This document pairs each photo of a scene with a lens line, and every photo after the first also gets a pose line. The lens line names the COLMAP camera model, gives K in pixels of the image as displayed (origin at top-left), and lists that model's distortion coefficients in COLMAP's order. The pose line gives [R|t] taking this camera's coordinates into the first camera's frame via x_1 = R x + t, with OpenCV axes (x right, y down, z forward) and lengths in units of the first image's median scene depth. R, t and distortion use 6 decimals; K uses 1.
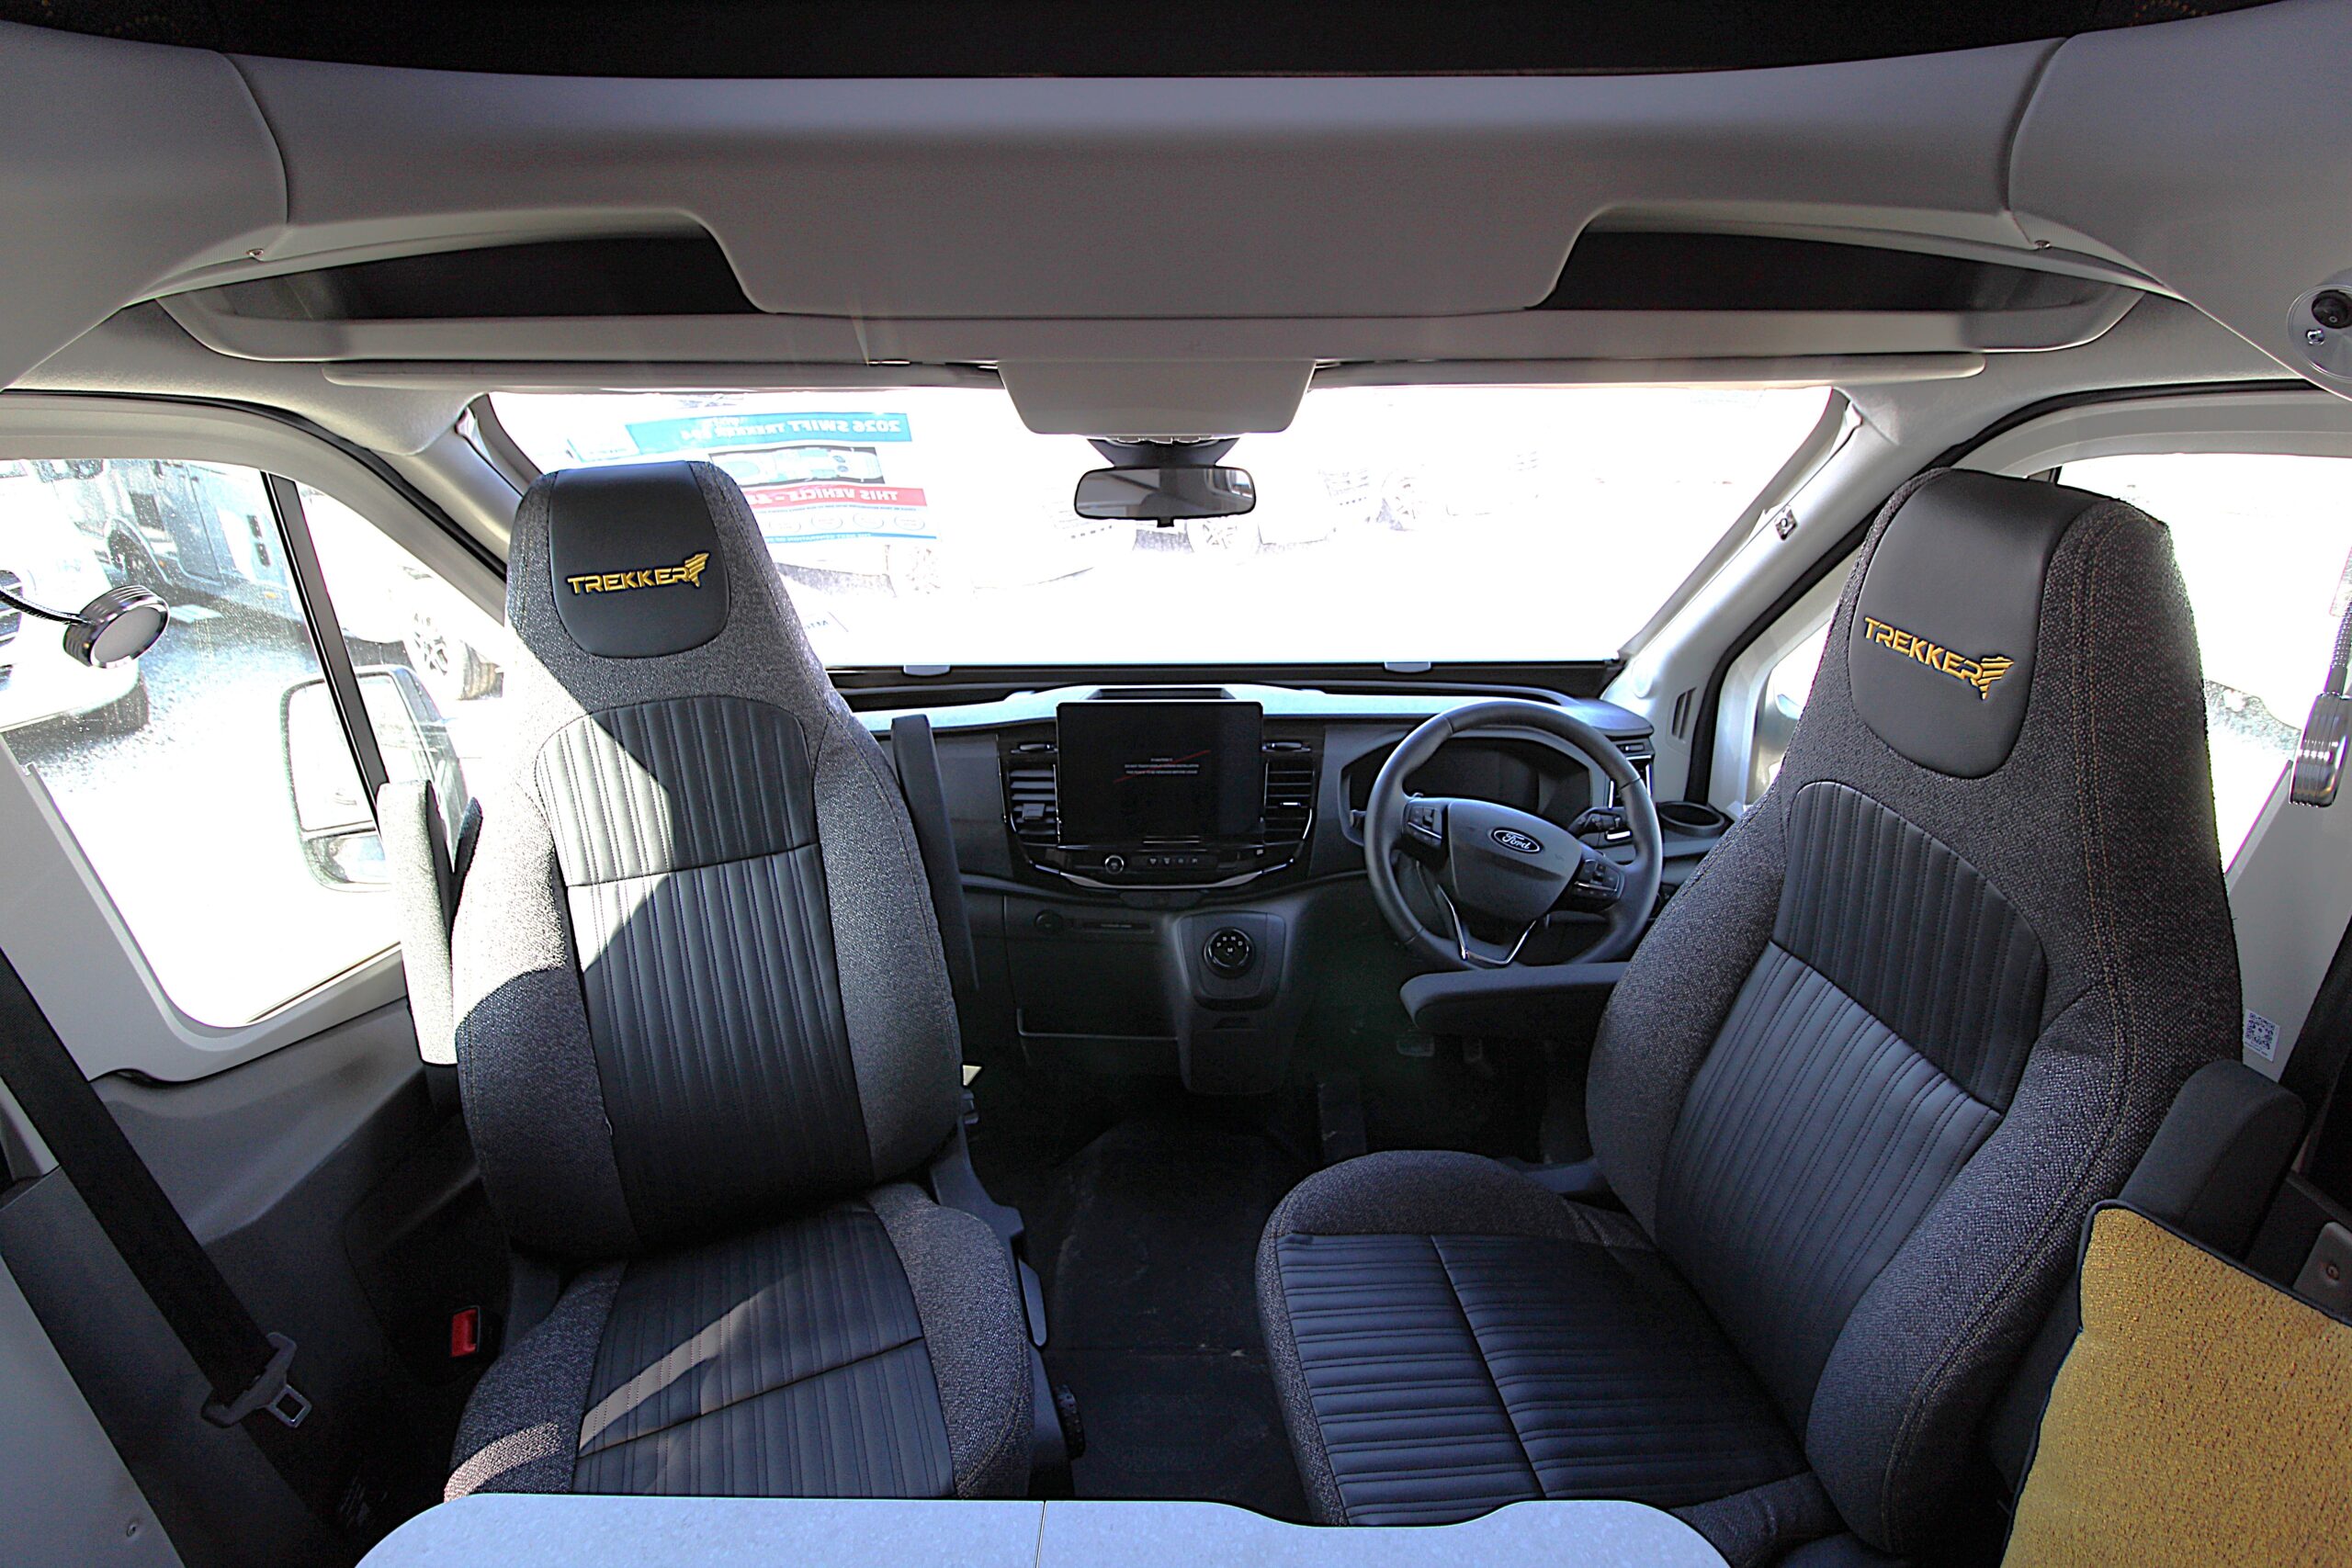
lens RADIAL K [[1091.0, 0, 1180.7], [0, 1091.0, 765.3], [0, 0, 1]] dist [-0.004848, -0.009573]
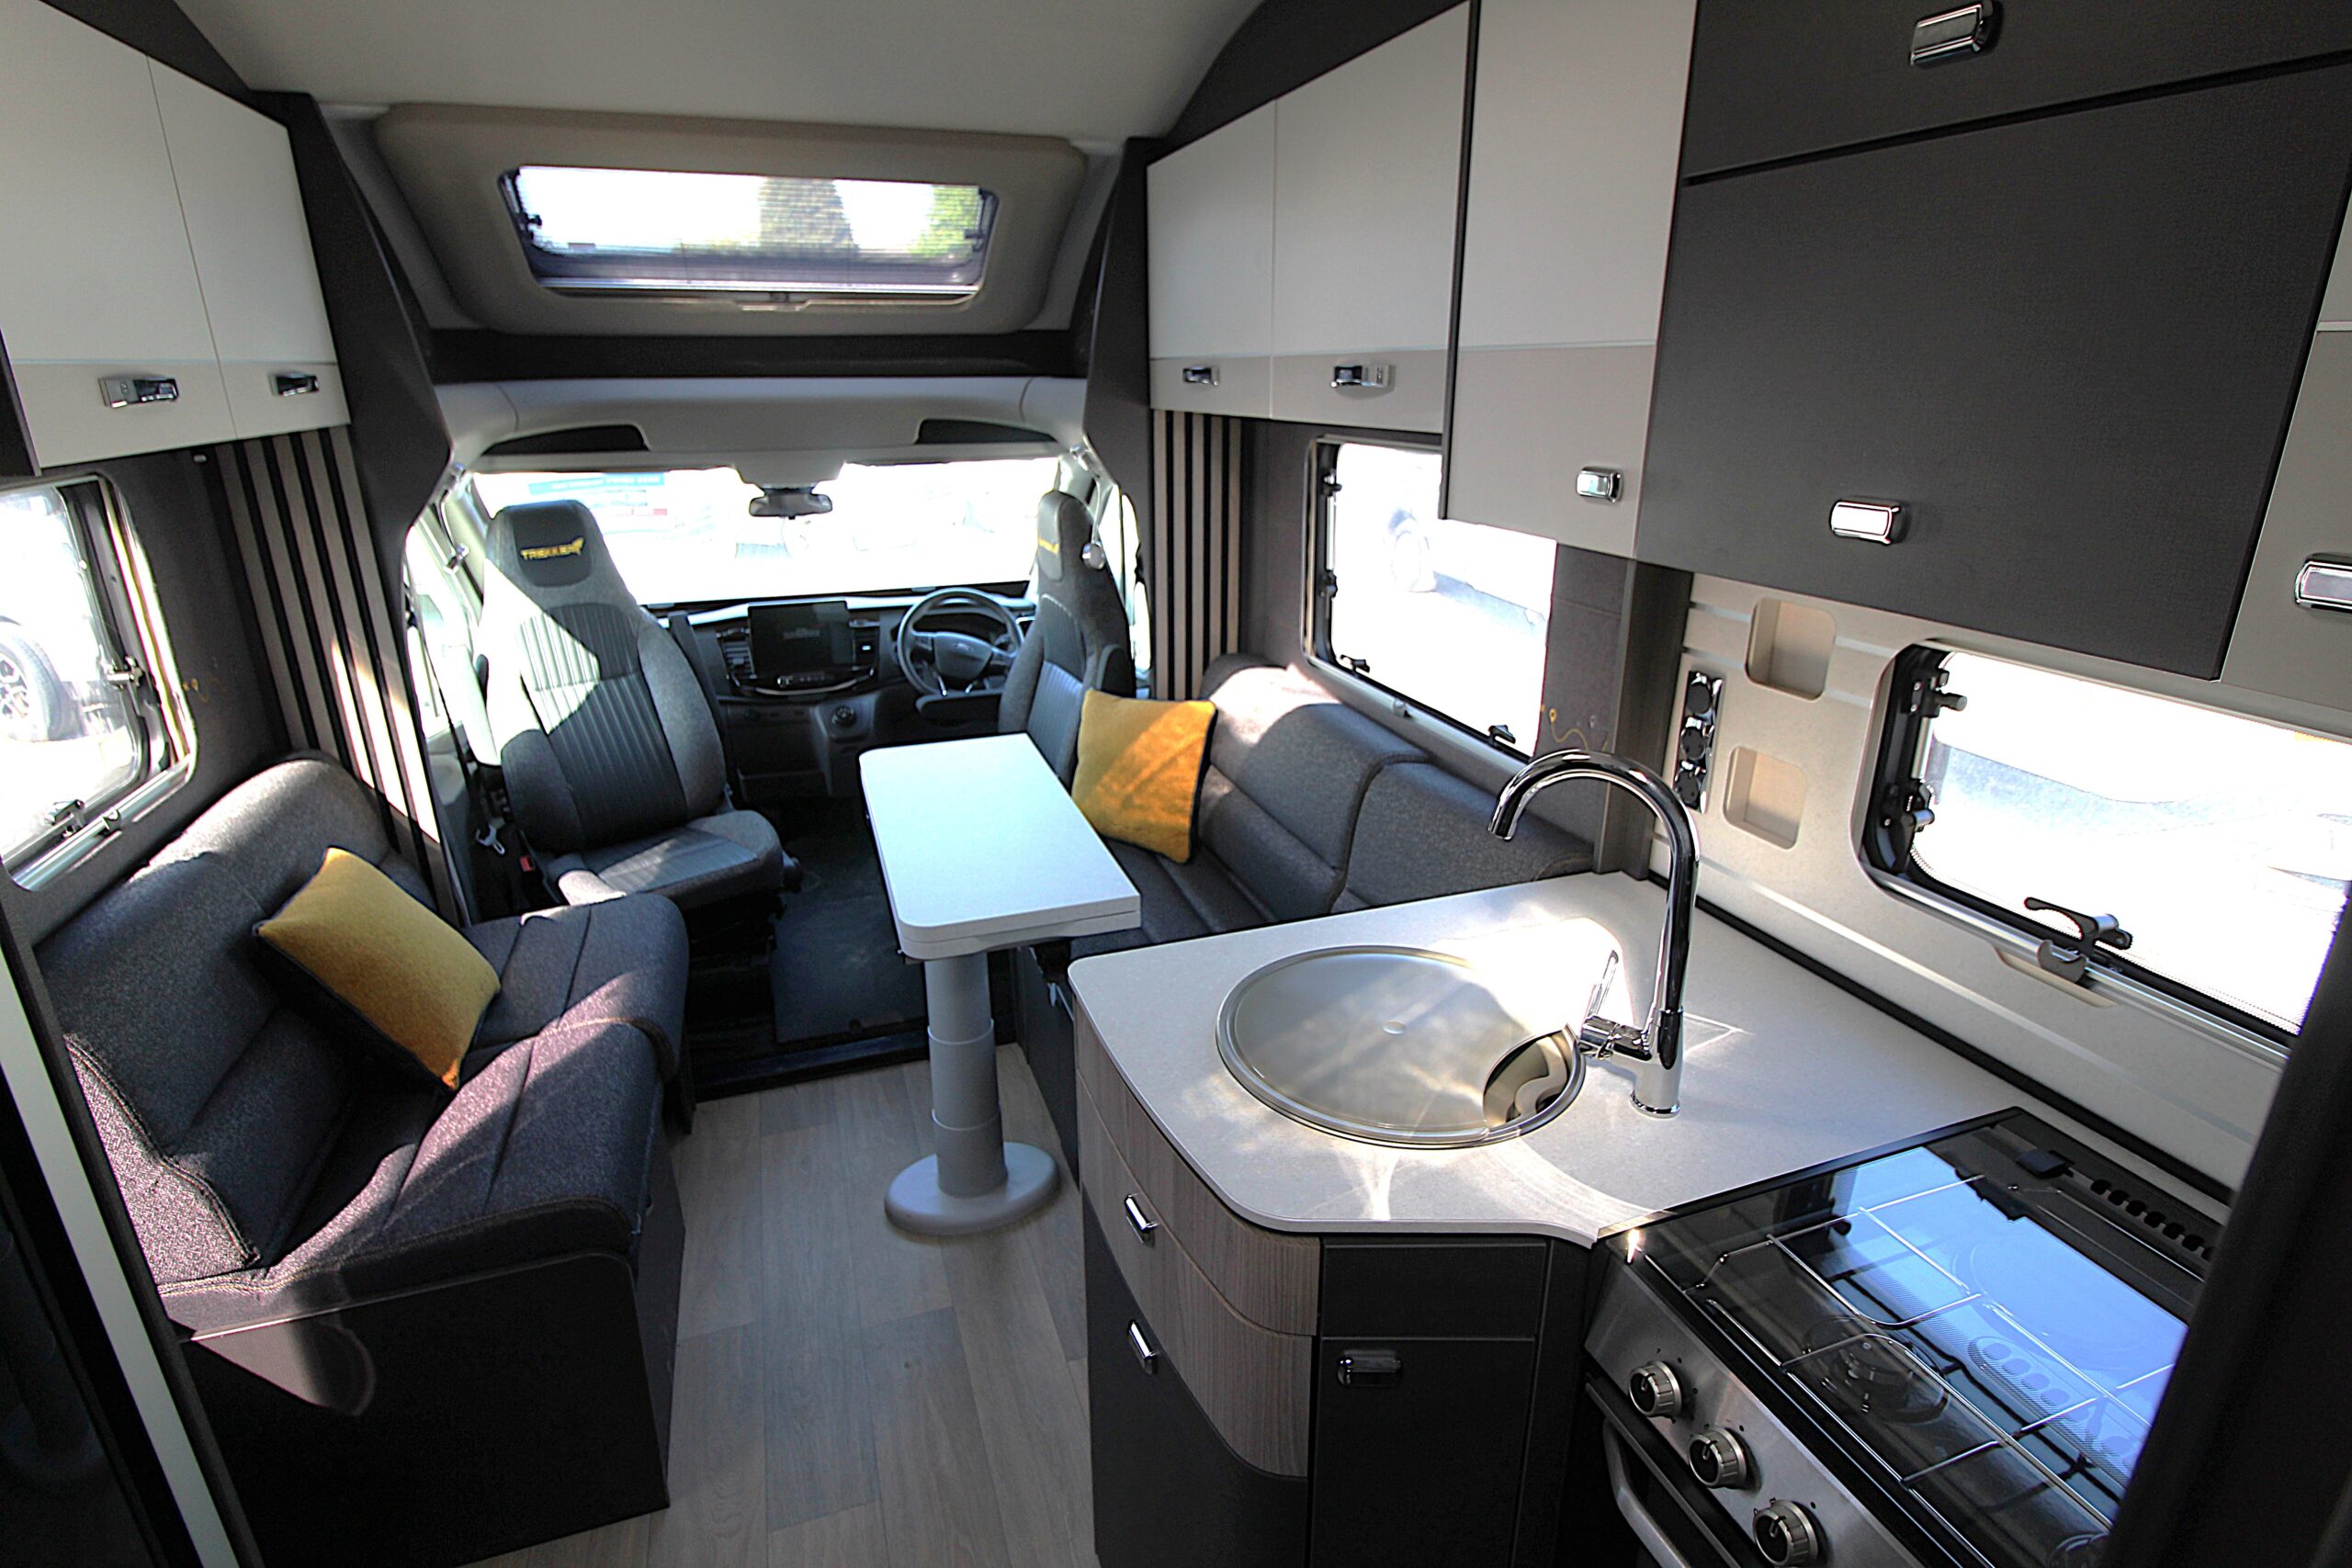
lens RADIAL K [[1141.2, 0, 1180.8], [0, 1141.2, 770.2], [0, 0, 1]] dist [-0.006162, -0.007211]
pose [[0.942621, -0.106846, 0.316307, -0.057985], [0.110896, 0.993818, 0.005224, 0.376862], [-0.314910, 0.030153, 0.948642, -1.497416]]
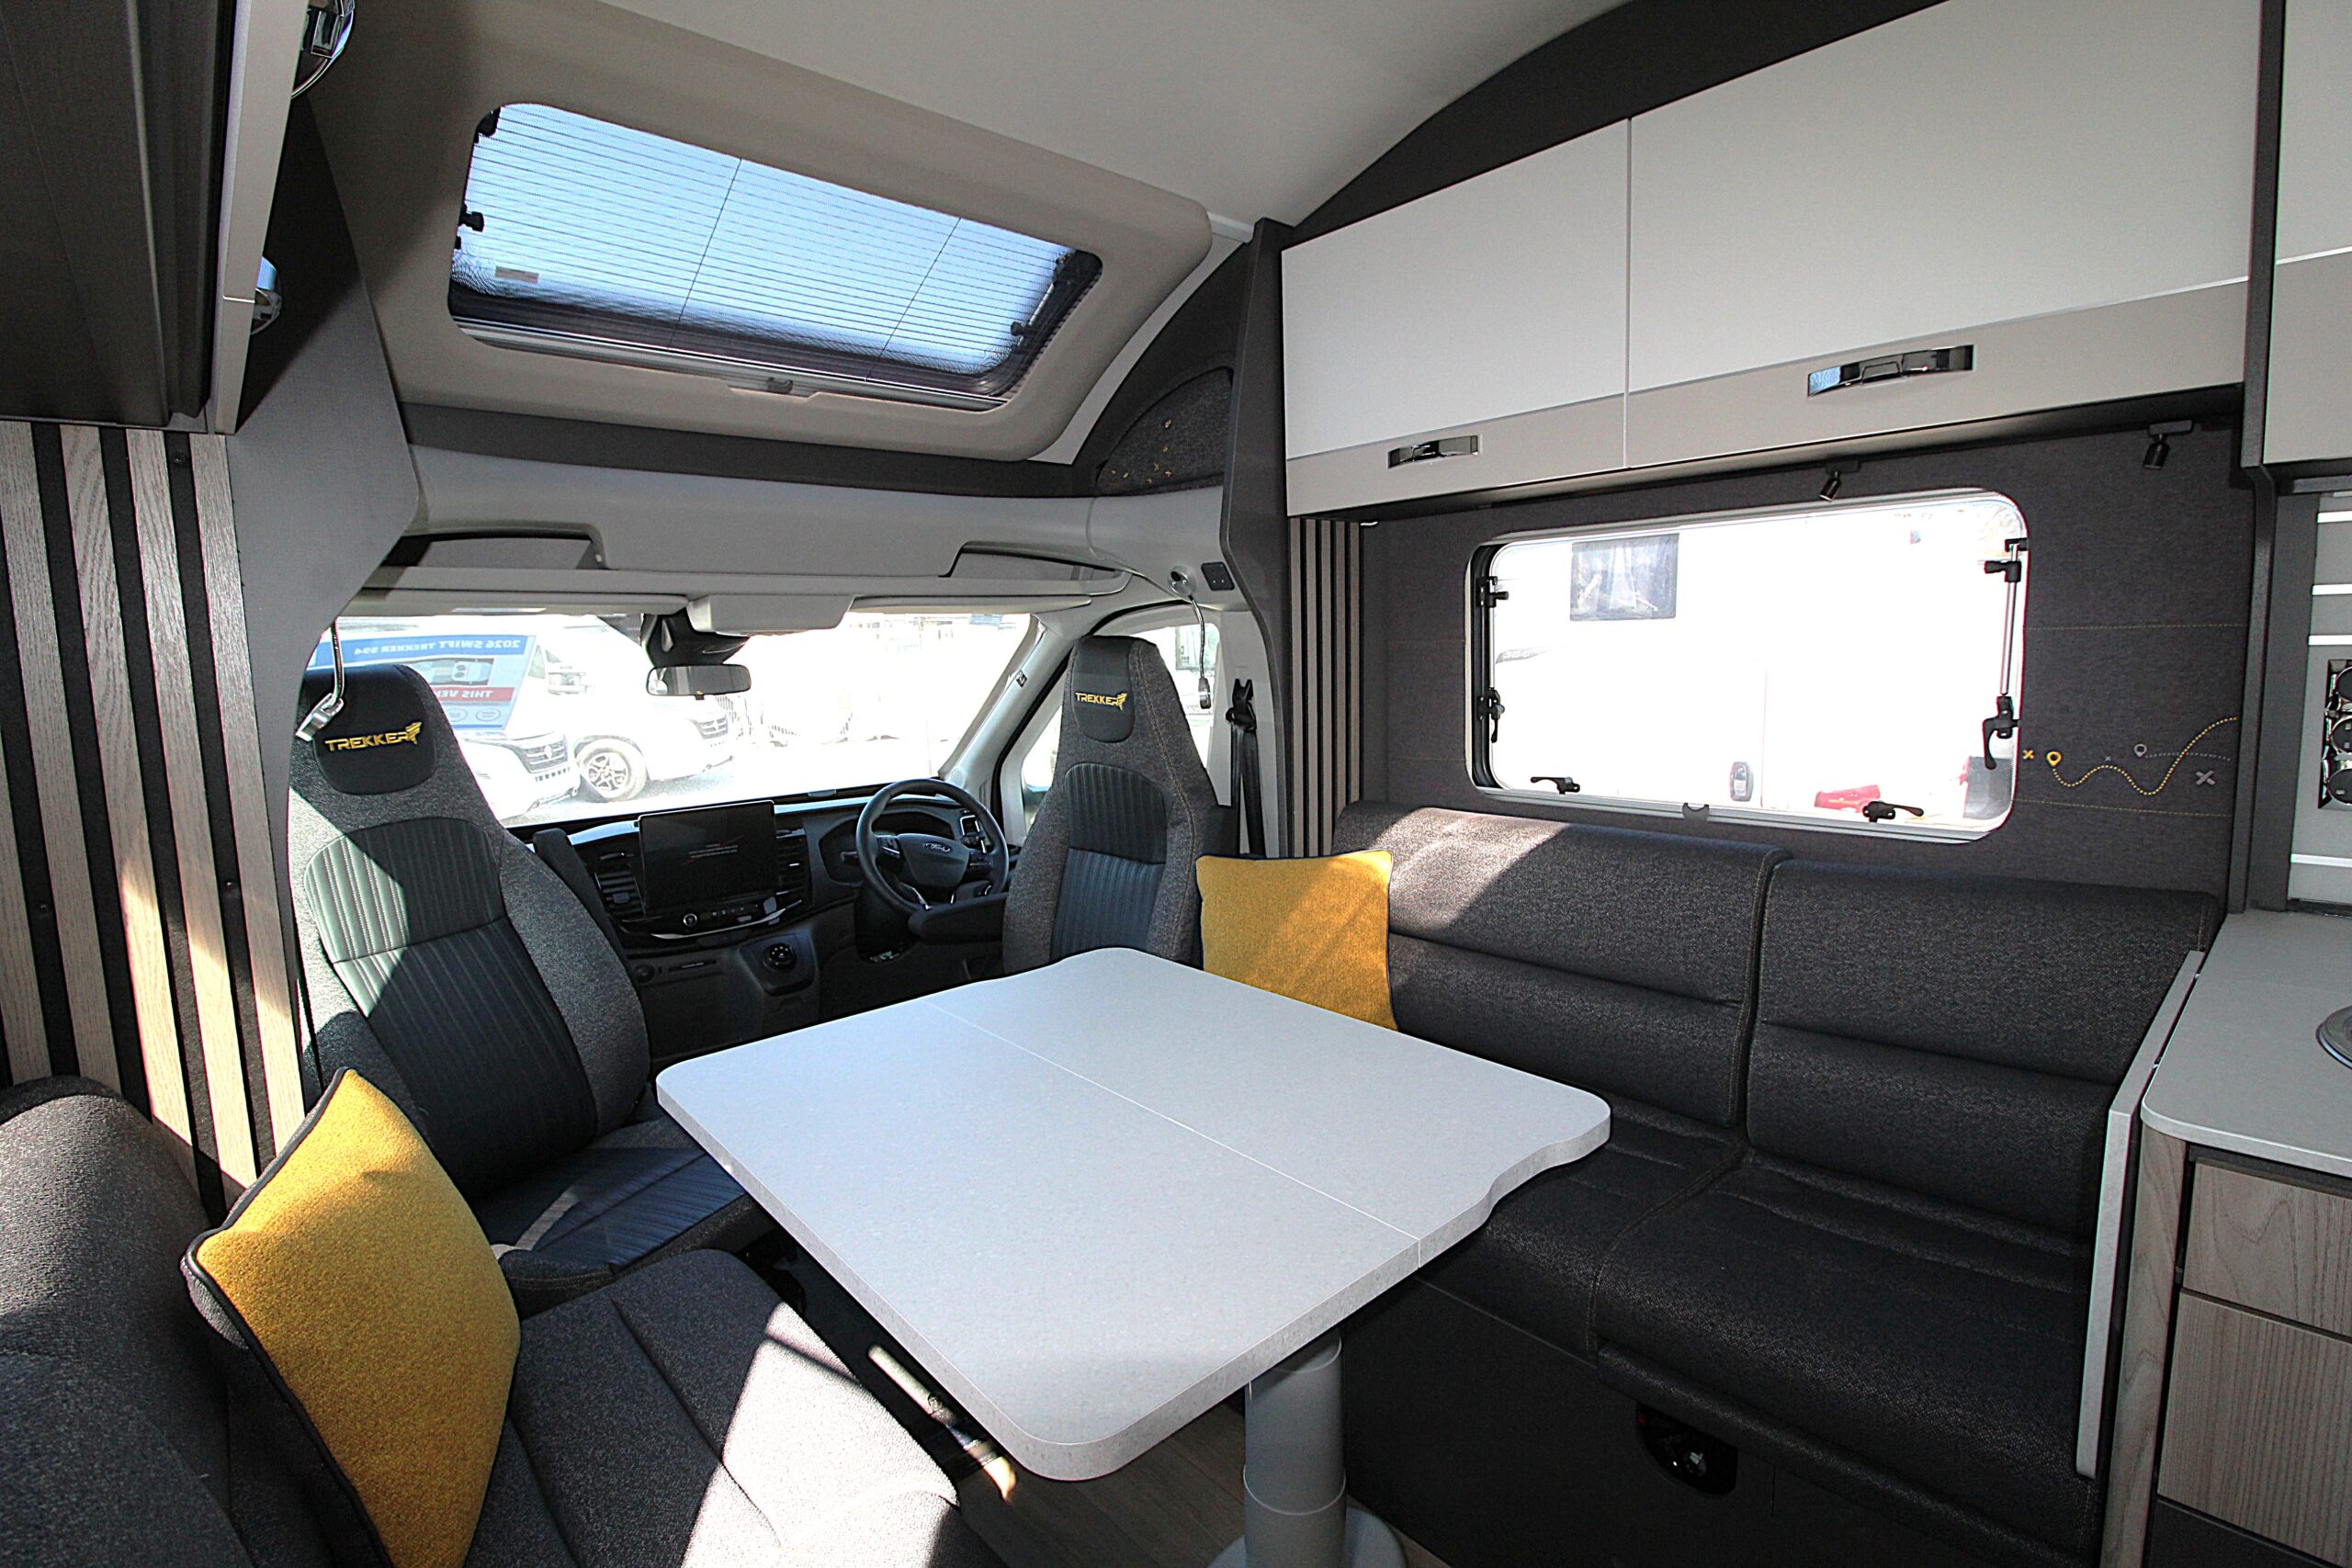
lens RADIAL K [[1091.0, 0, 1182.6], [0, 1091.0, 769.9], [0, 0, 1]] dist [-0.004848, -0.009573]
pose [[0.740075, -0.094180, 0.665898, -0.609177], [0.251425, 0.957094, -0.144068, 0.316184], [-0.623759, 0.274045, 0.732000, -0.658944]]
